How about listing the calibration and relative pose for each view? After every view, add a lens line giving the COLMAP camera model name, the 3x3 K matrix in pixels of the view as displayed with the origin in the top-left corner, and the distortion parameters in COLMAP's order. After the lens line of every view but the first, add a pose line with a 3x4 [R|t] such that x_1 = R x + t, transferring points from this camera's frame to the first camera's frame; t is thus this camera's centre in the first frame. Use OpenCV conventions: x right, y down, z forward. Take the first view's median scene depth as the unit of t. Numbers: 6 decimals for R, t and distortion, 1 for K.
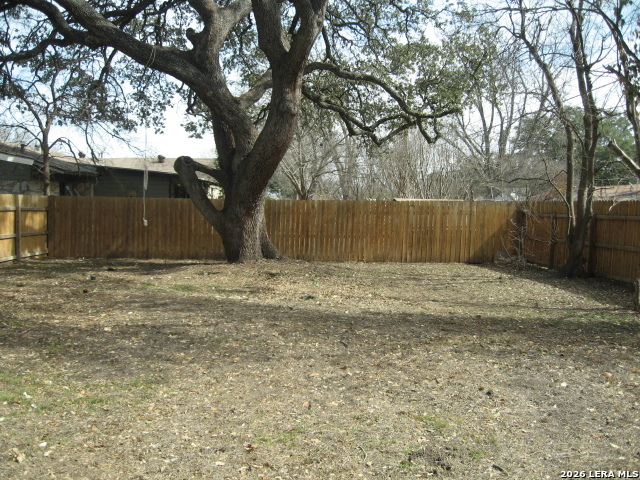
lens RADIAL K [[705.1, 0, 315.5], [0, 705.1, 238.9], [0, 0, 1]] dist [-0.121678, 0.103121]
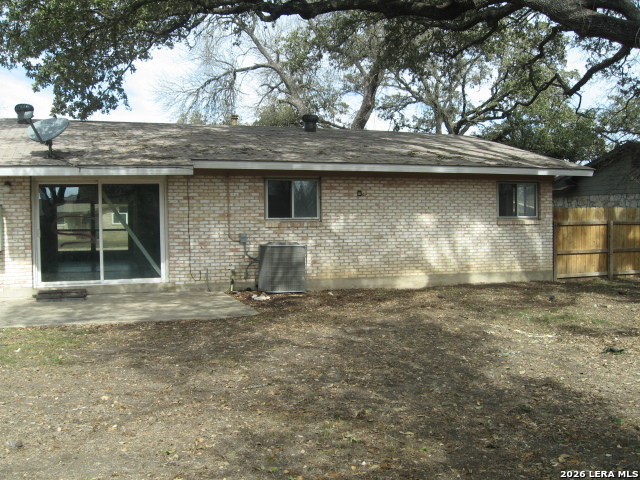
lens RADIAL K [[705.1, 0, 315.5], [0, 705.1, 238.9], [0, 0, 1]] dist [-0.121678, 0.103121]
pose [[0.310281, 0.014284, -0.950538, 0.318910], [-0.031595, 0.999490, 0.004706, -0.011527], [0.950120, 0.028572, 0.310574, 0.303141]]
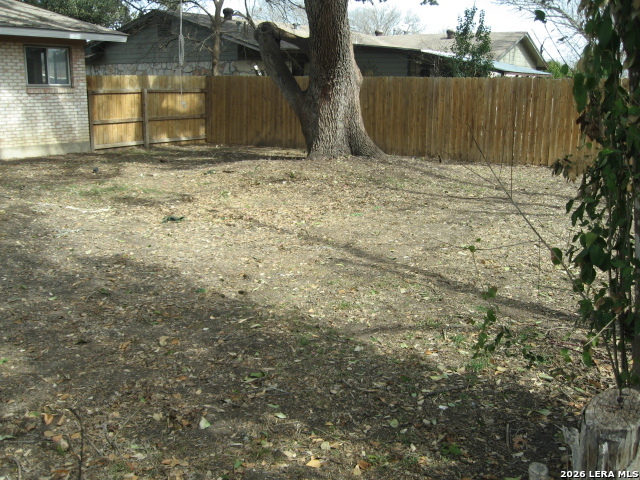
lens RADIAL K [[705.1, 0, 315.5], [0, 705.1, 238.9], [0, 0, 1]] dist [-0.121678, 0.103121]
pose [[0.829027, 0.111782, -0.547922, 0.279722], [-0.022119, 0.985606, 0.167607, -0.007997], [0.558771, -0.126831, 0.819566, 0.308927]]
